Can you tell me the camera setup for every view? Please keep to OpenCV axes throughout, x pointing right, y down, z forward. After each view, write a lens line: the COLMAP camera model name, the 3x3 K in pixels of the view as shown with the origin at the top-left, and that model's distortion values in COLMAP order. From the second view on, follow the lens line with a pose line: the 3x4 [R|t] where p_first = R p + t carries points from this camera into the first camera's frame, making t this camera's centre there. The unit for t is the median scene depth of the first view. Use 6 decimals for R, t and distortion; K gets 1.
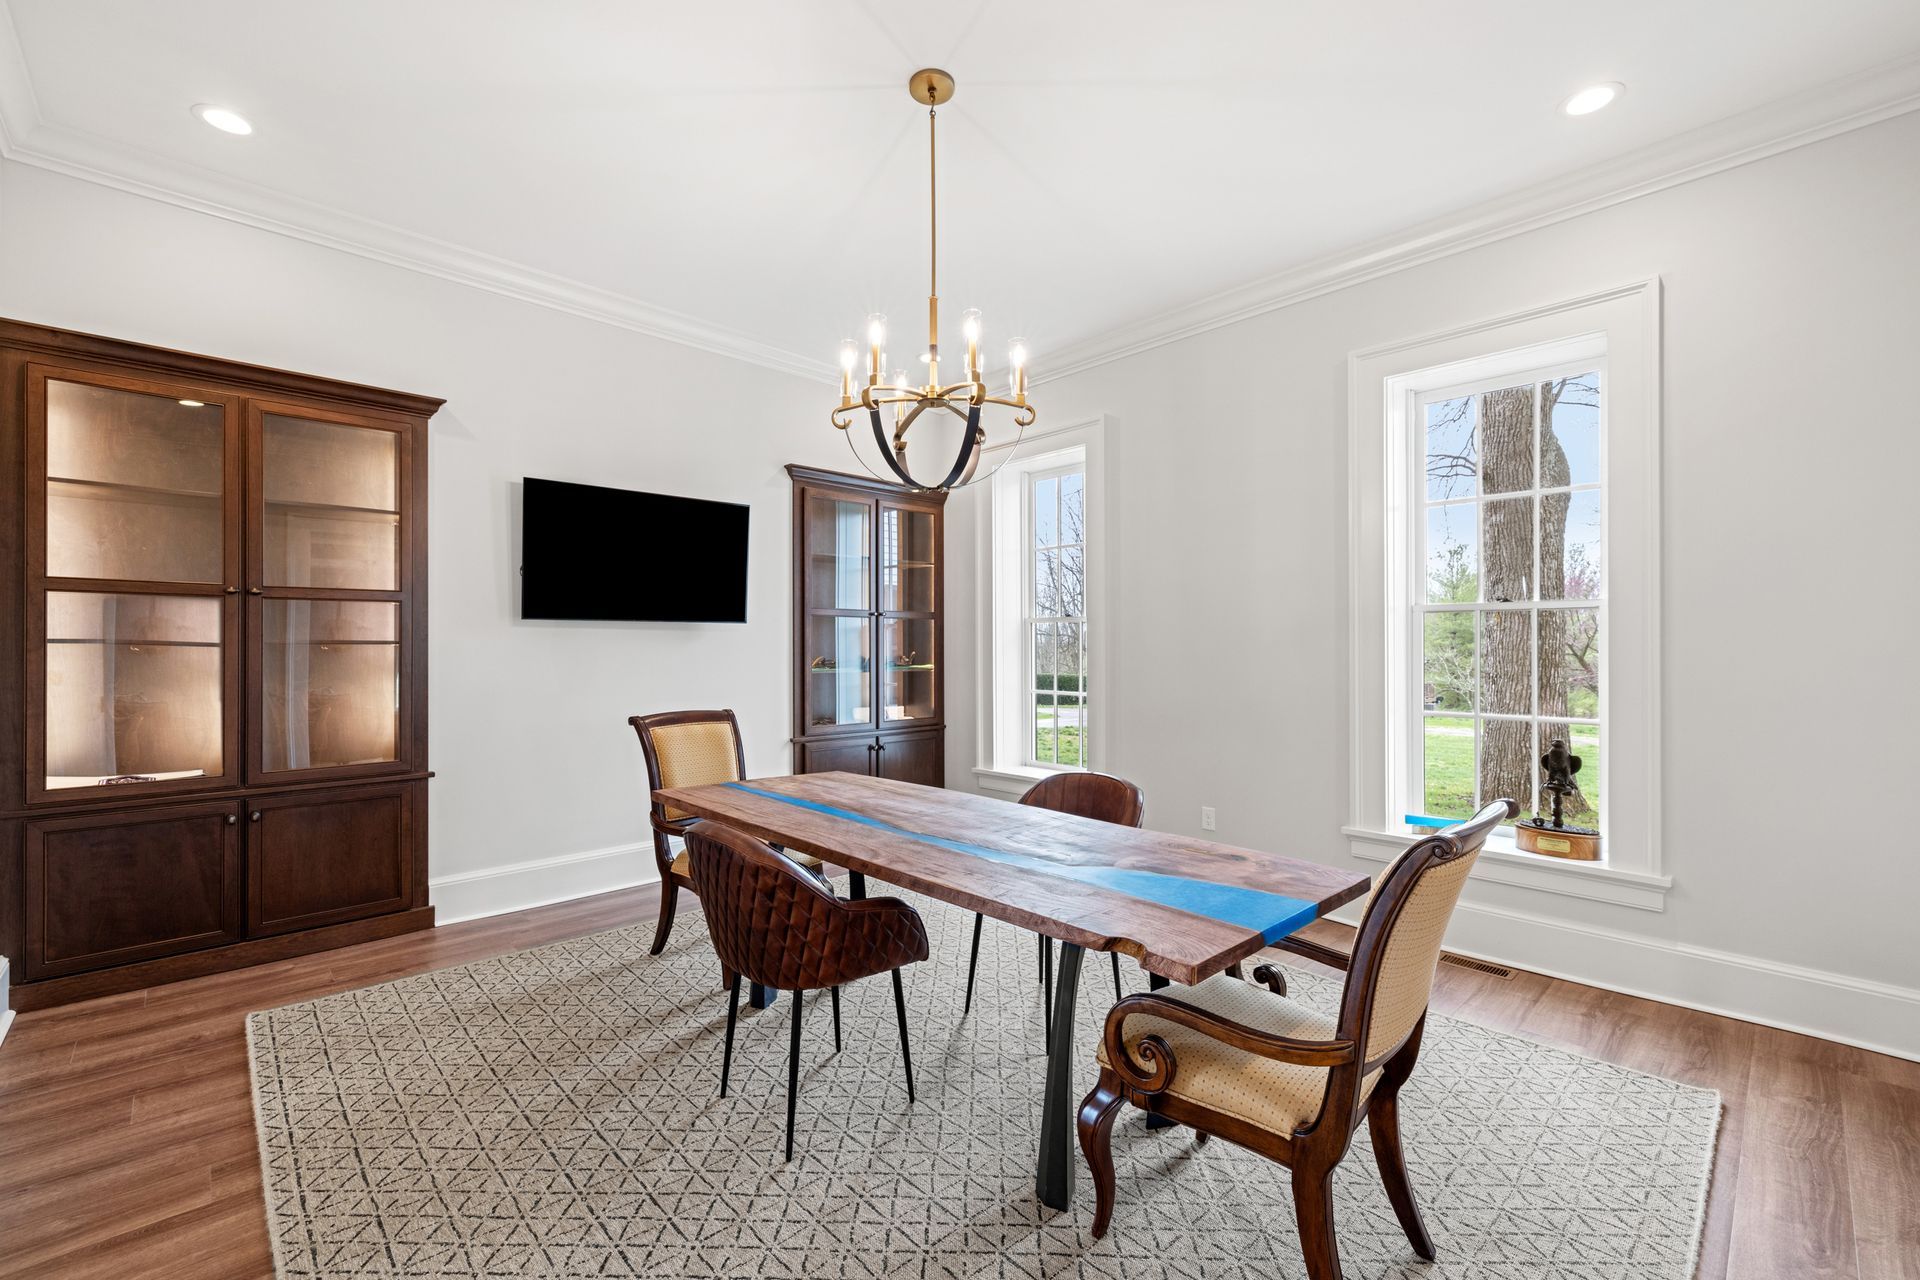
lens RADIAL K [[804.1, 0, 959.3], [0, 804.1, 645.6], [0, 0, 1]] dist [-0.000425, -0.000222]
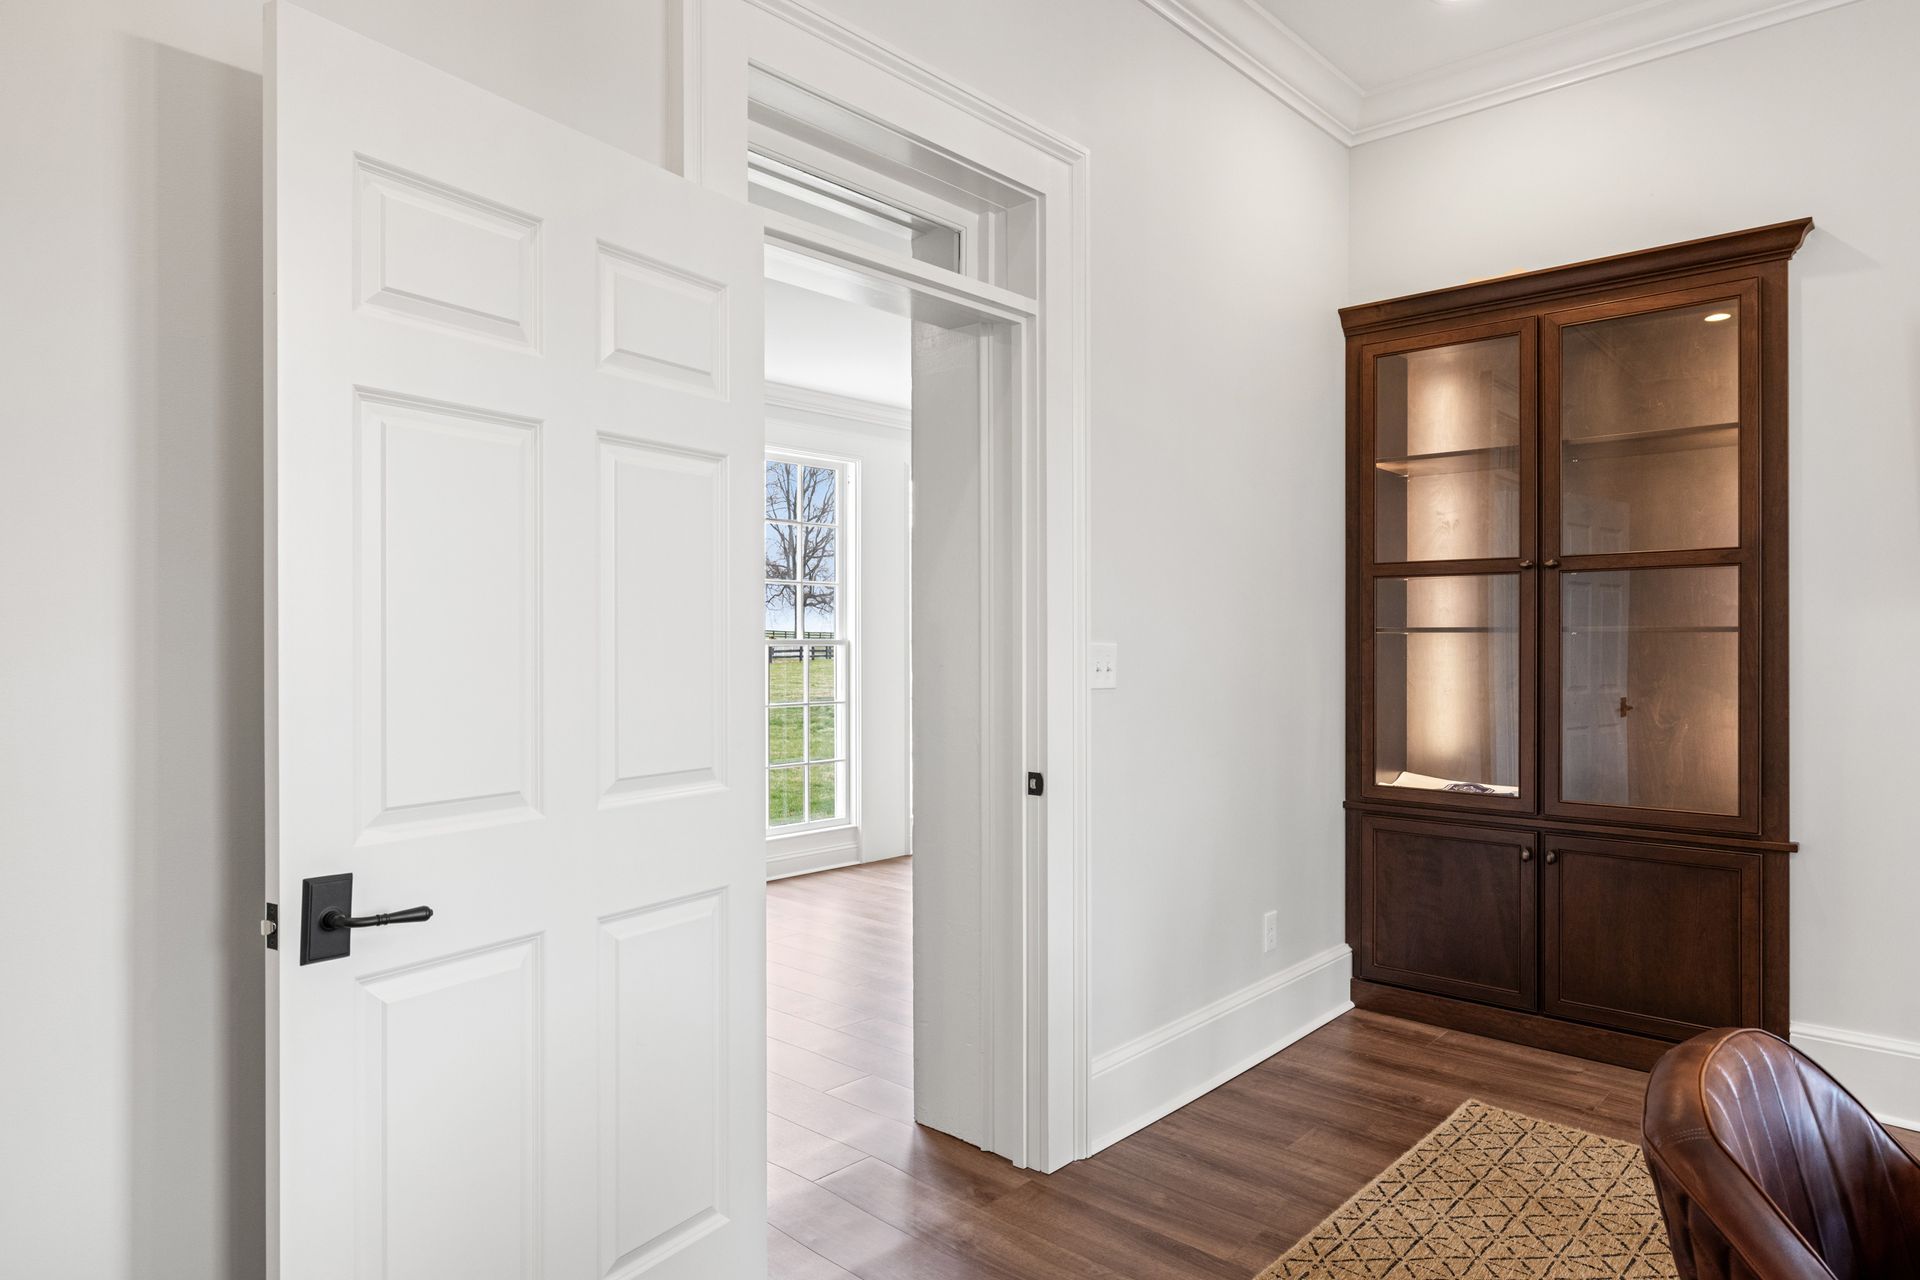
lens RADIAL K [[1174.0, 0, 959.0], [0, 1174.0, 634.7], [0, 0, 1]] dist [-0.007631, 0.000944]
pose [[0.071149, -0.001680, -0.997464, 0.200068], [0.000318, 0.999999, -0.001662, 0.001923], [0.997466, -0.000199, 0.071149, 0.358027]]
